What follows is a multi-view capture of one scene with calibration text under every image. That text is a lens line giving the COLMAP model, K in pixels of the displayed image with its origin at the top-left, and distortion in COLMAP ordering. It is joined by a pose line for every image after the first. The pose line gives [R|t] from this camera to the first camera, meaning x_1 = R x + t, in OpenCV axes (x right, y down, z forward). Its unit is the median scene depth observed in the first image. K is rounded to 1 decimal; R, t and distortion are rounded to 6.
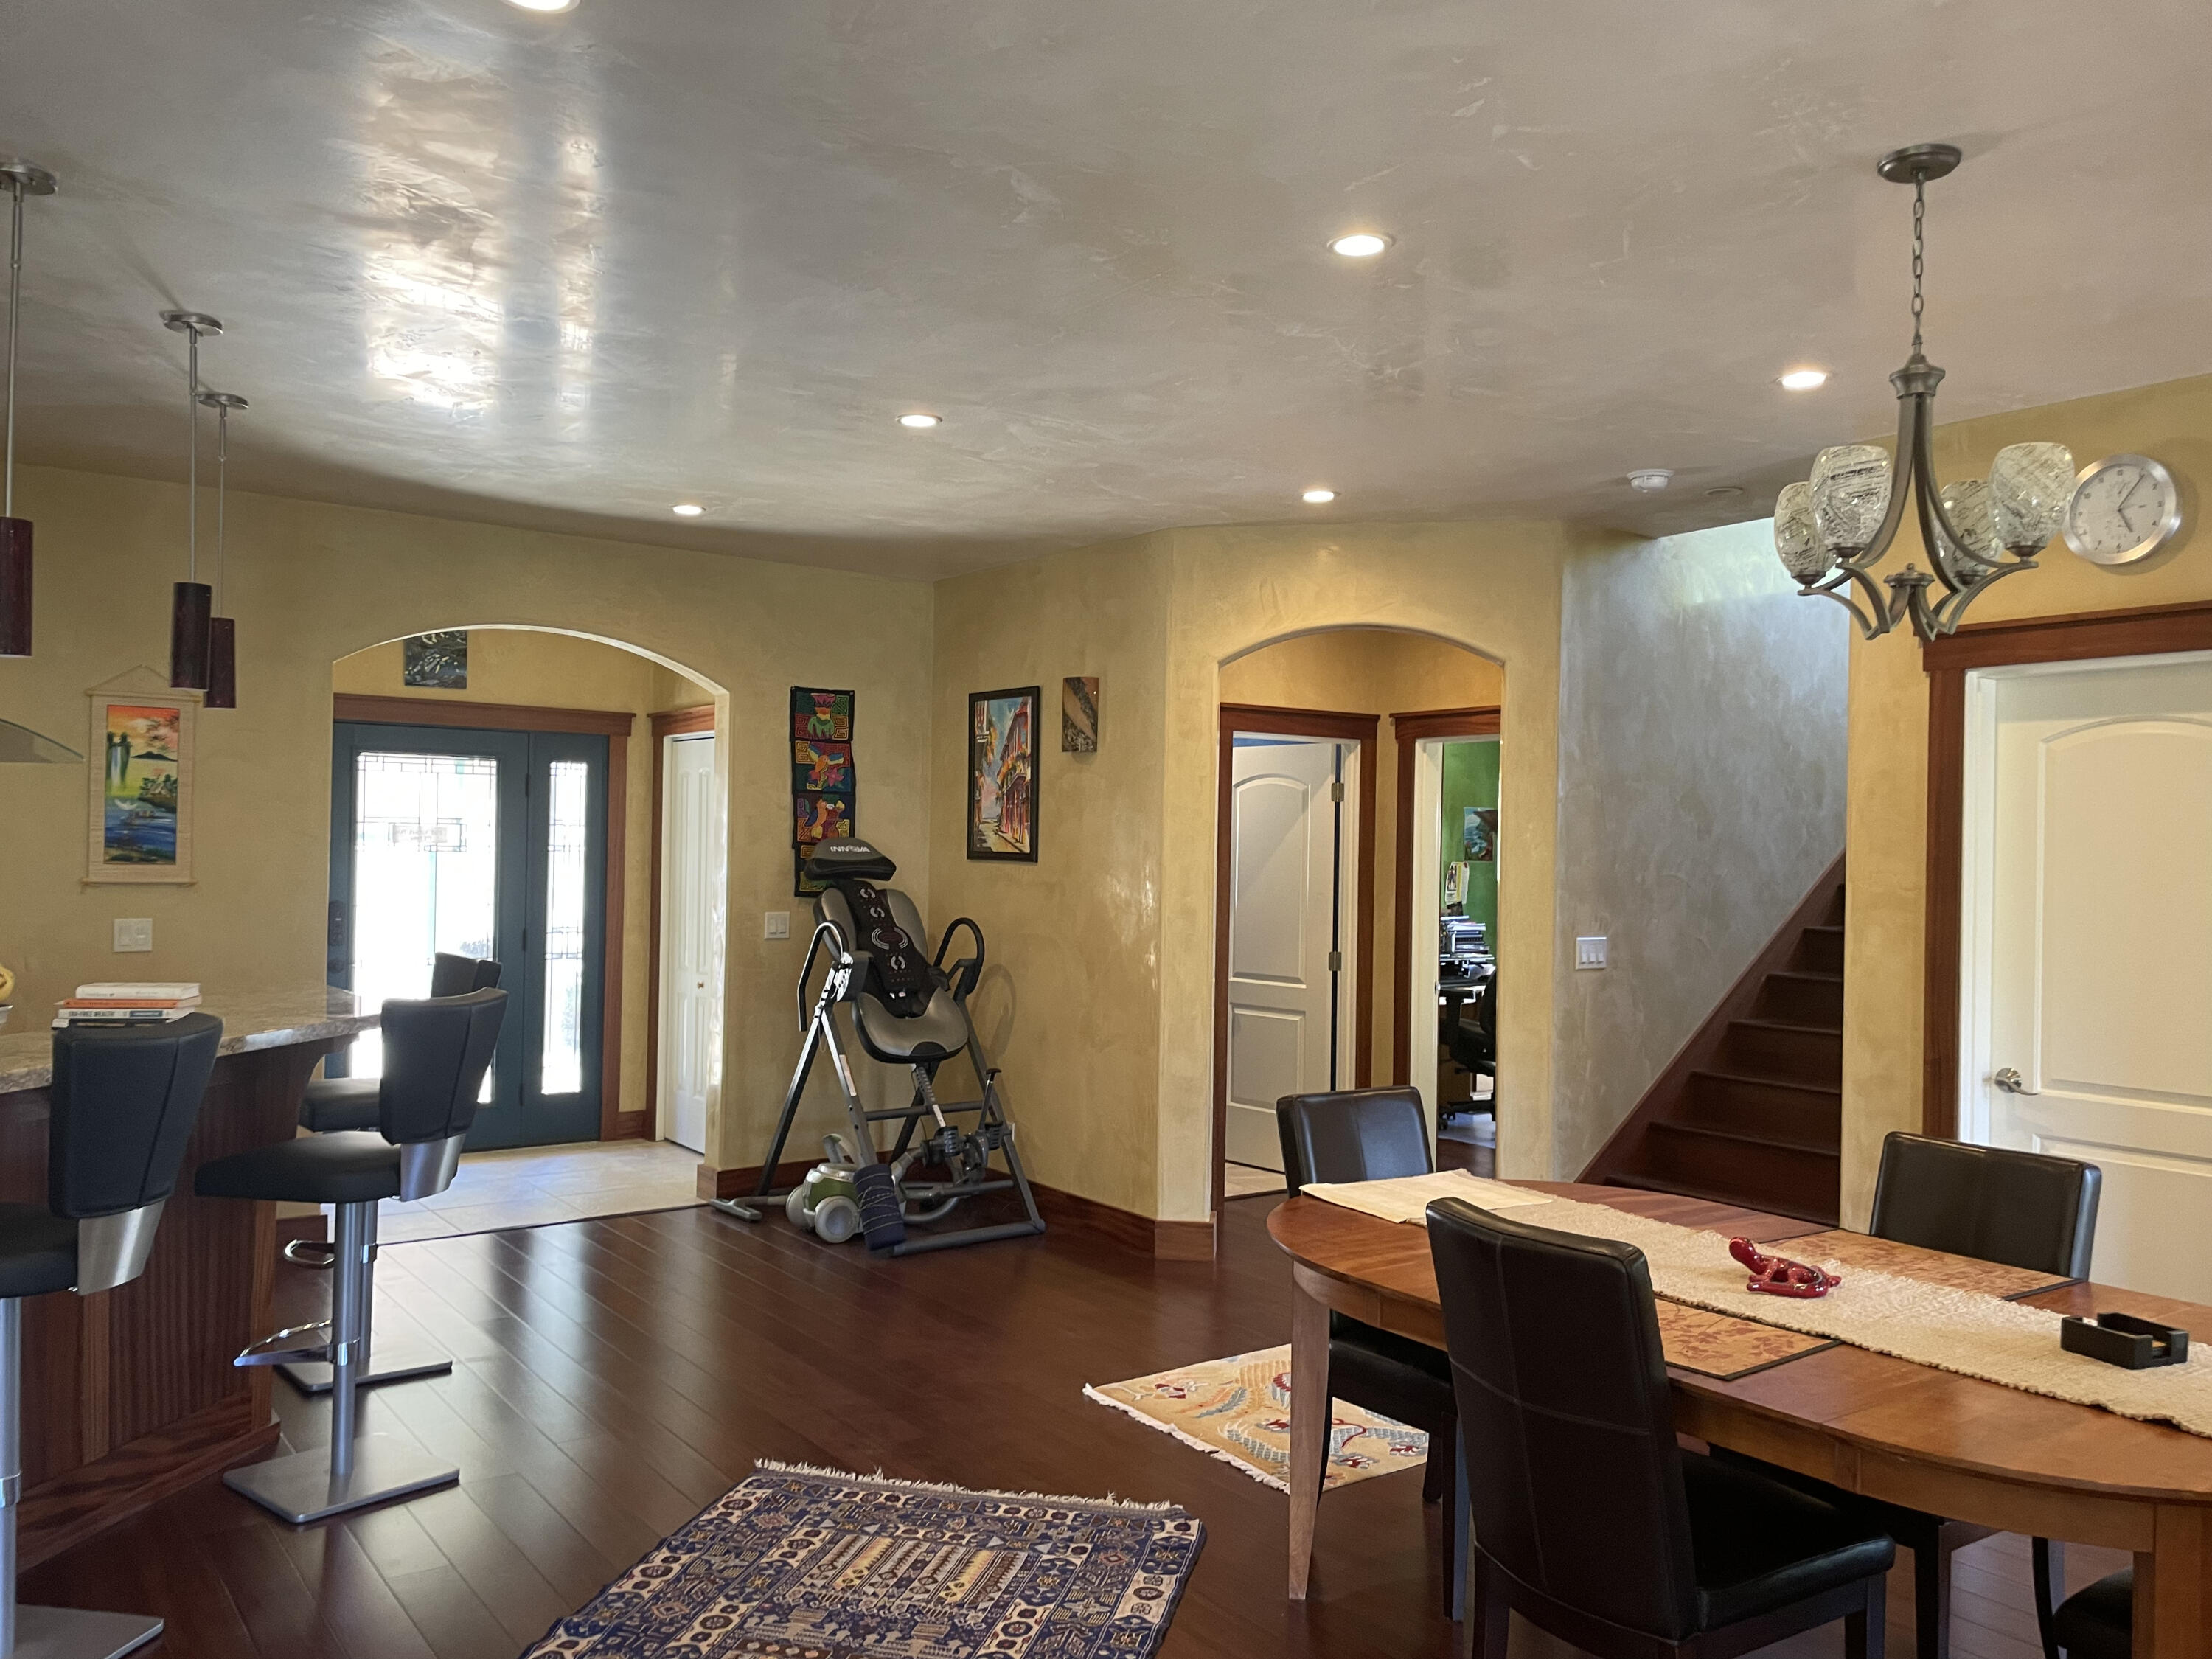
lens RADIAL K [[1677.8, 0, 1112.9], [0, 1677.8, 843.6], [0, 0, 1]] dist [0.095130, -0.126564]
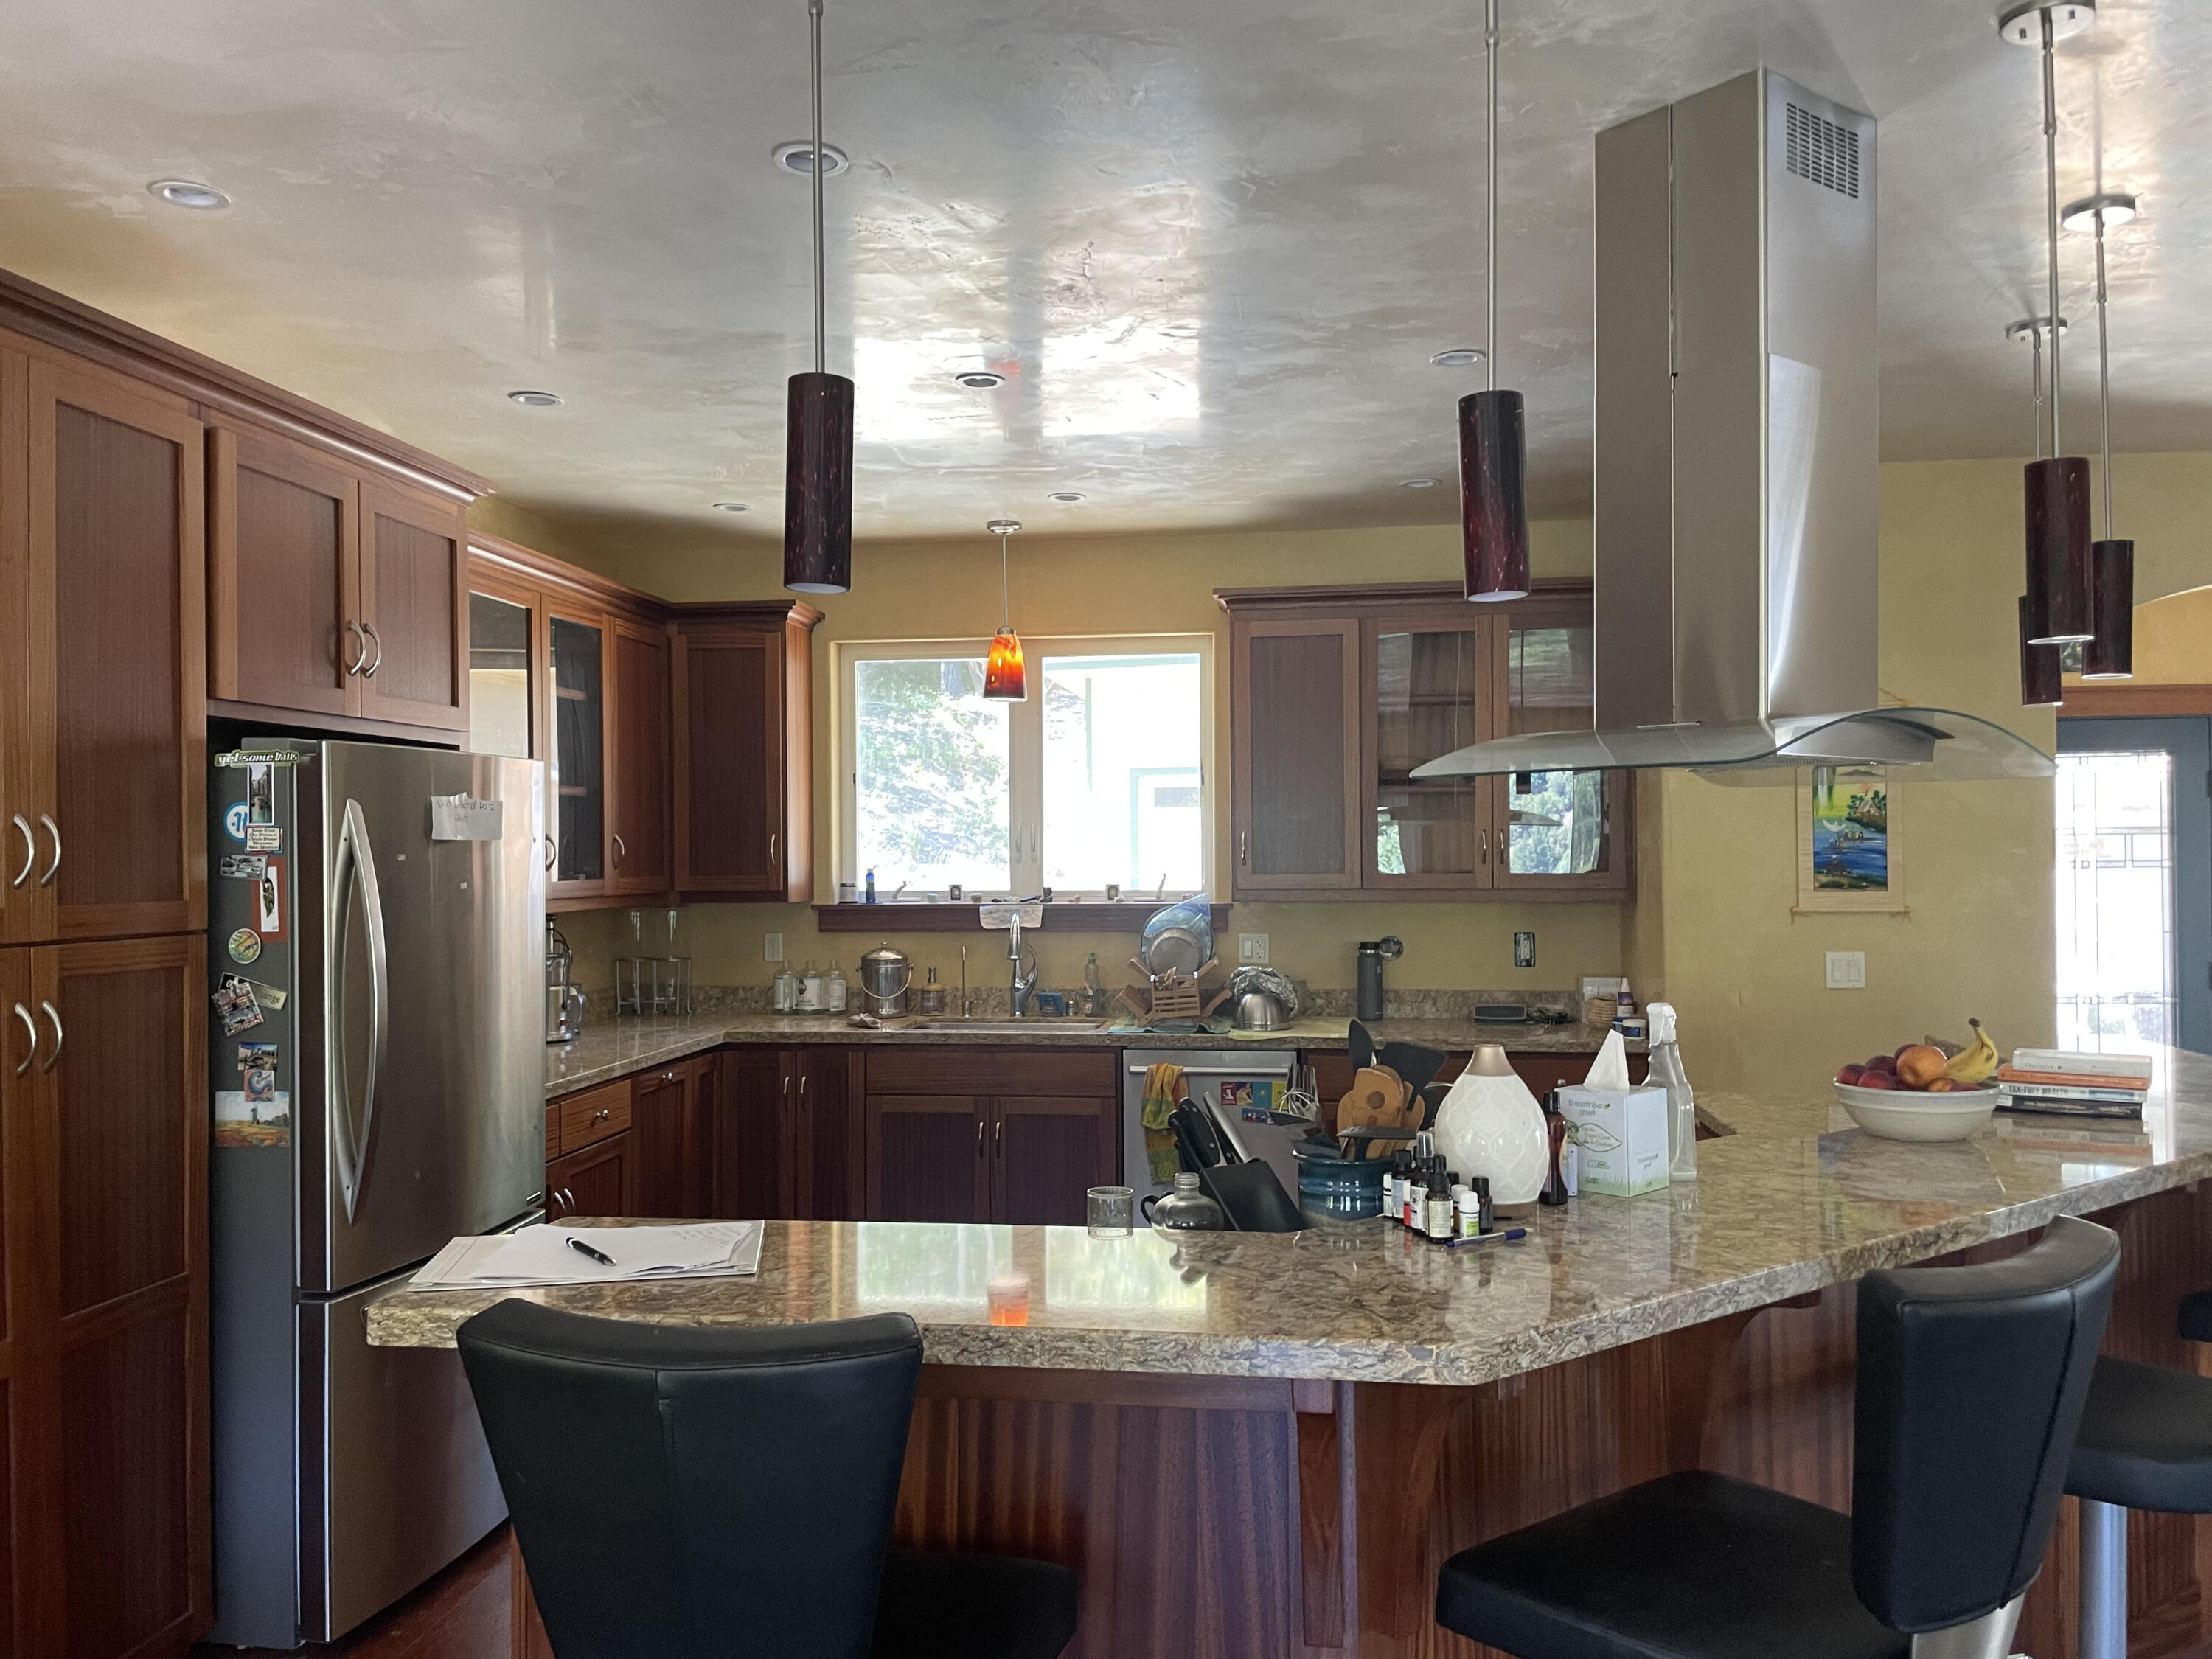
lens RADIAL K [[1669.4, 0, 1087.3], [0, 1669.4, 841.6], [0, 0, 1]] dist [0.068406, -0.067497]
pose [[0.716316, -0.028619, -0.697188, -0.303759], [0.024432, 0.999575, -0.015929, -0.012560], [0.697348, -0.005624, 0.716711, 0.102616]]
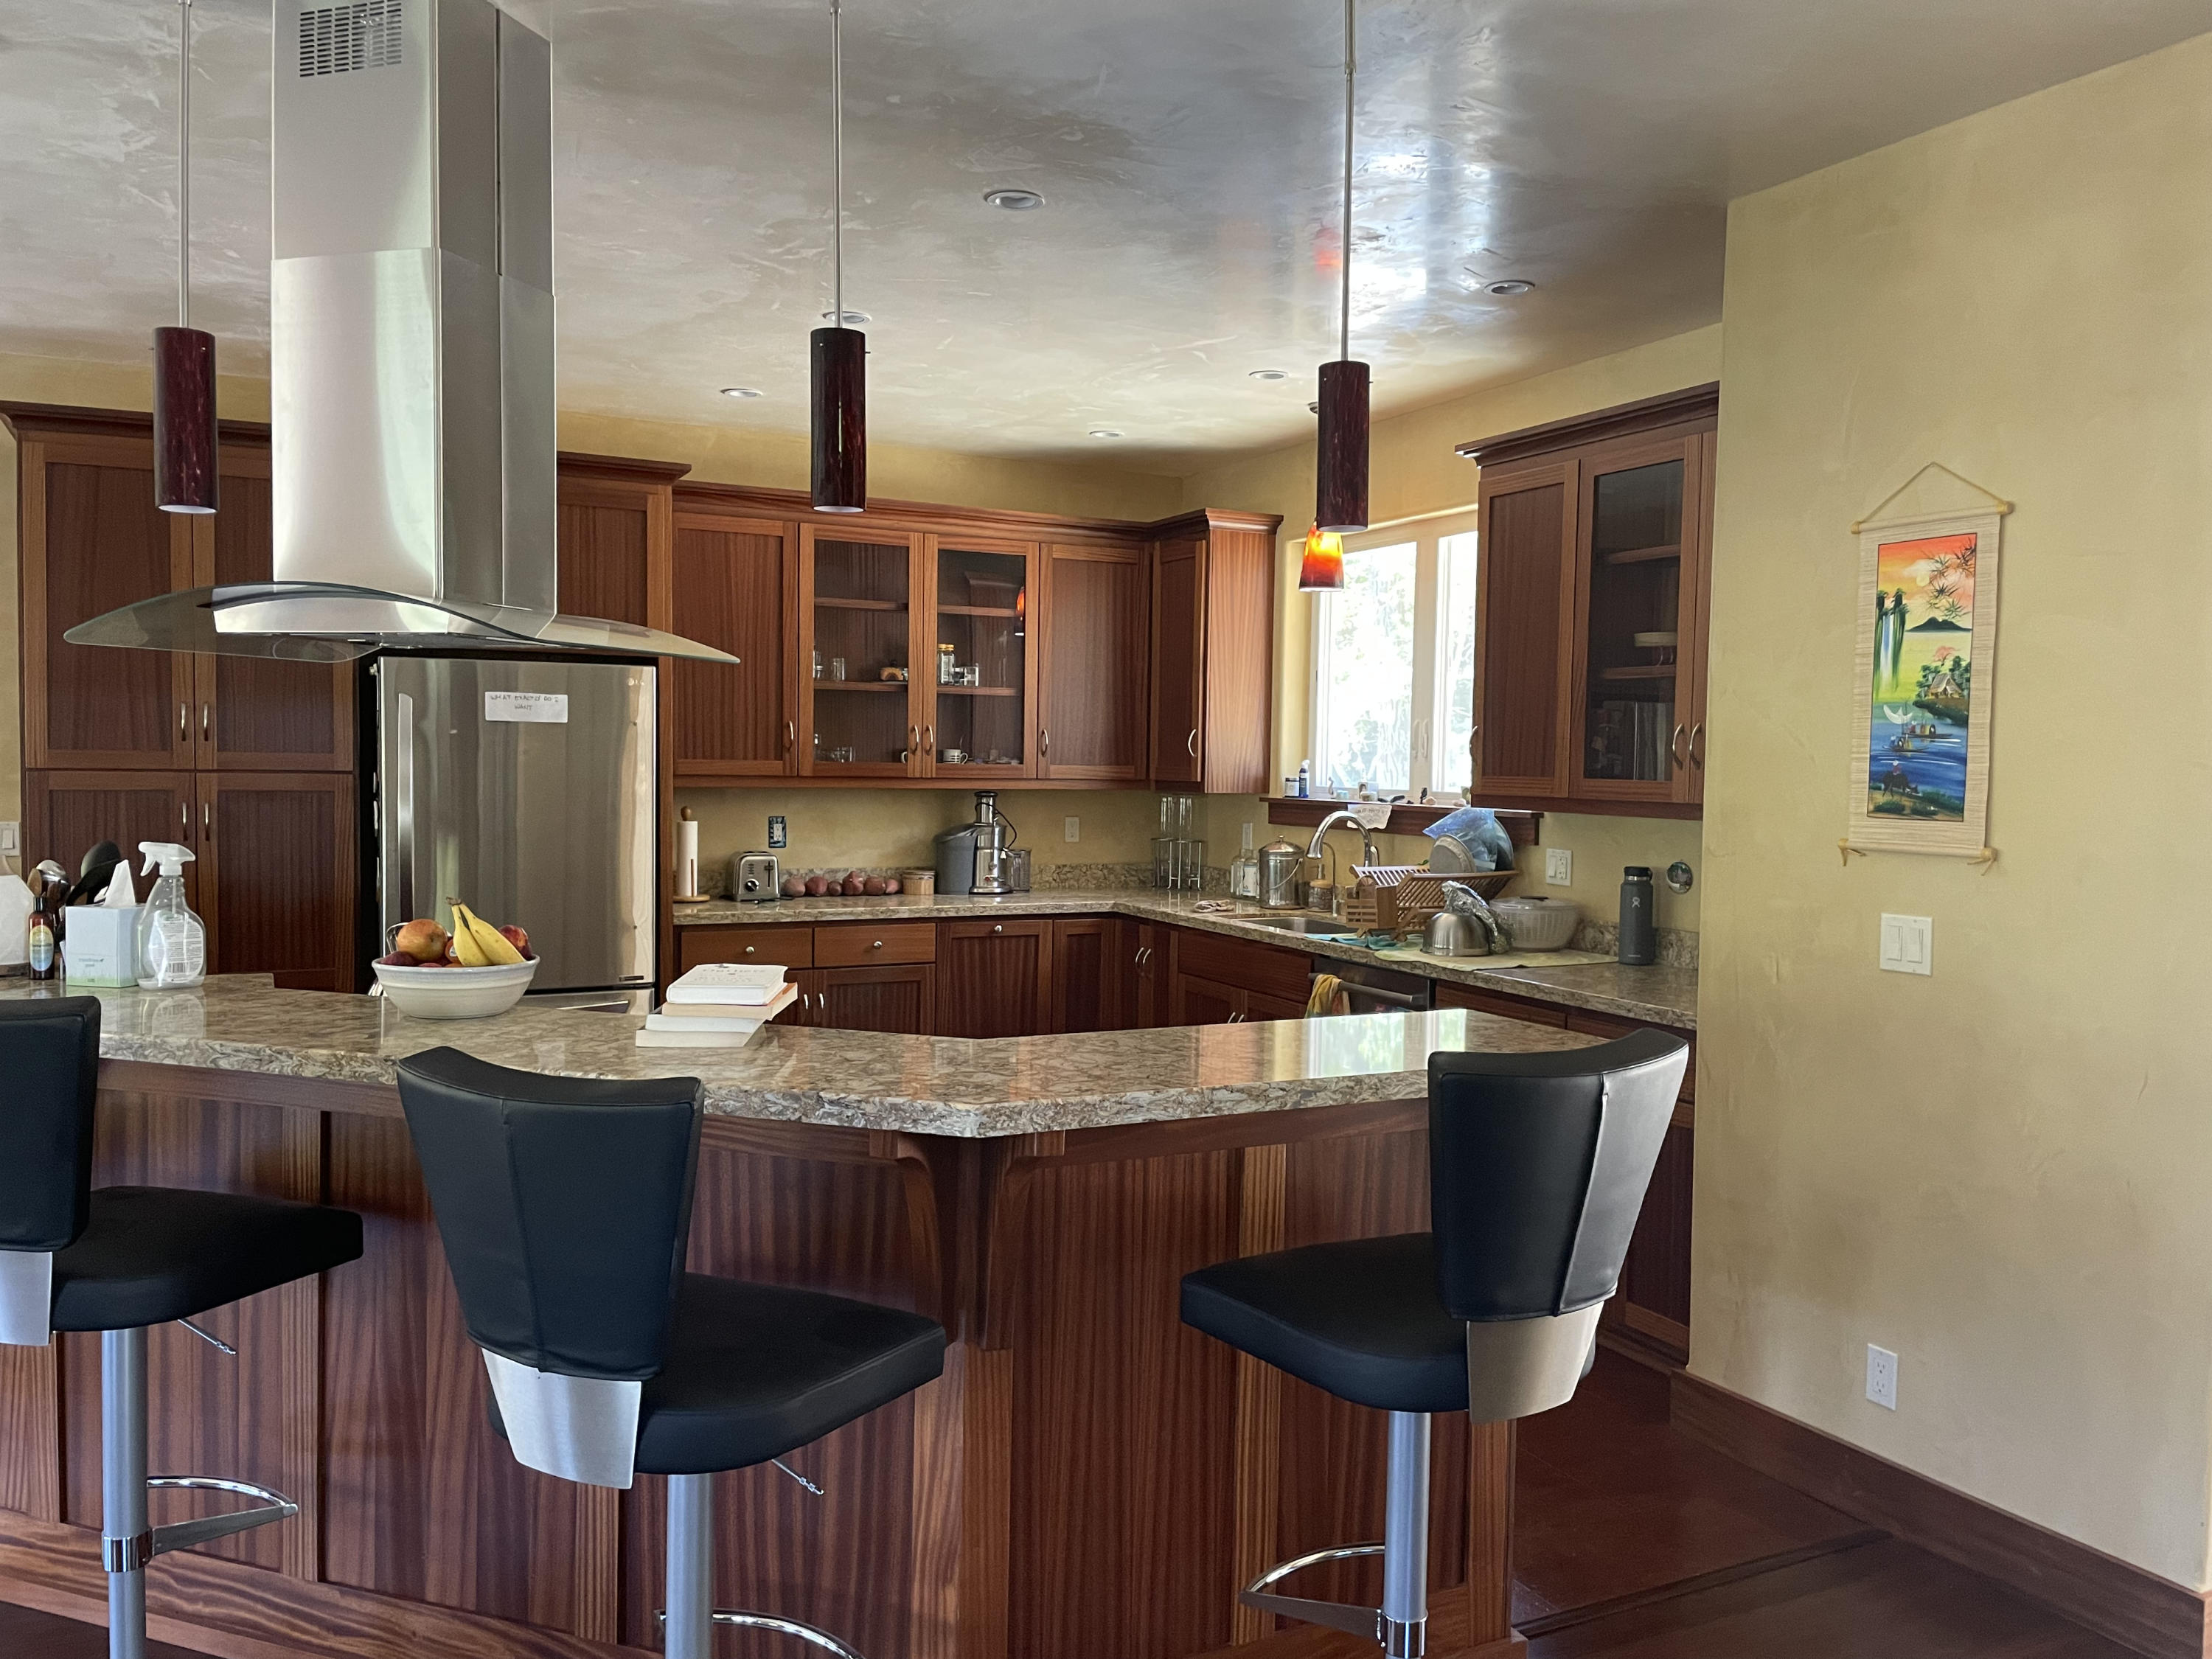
lens RADIAL K [[1677.8, 0, 1112.9], [0, 1677.8, 843.6], [0, 0, 1]] dist [0.095130, -0.126564]
pose [[-0.161751, 0.030016, -0.986375, 0.039271], [-0.014994, 0.999347, 0.032869, 0.007113], [0.986718, 0.020106, -0.161195, 1.066858]]
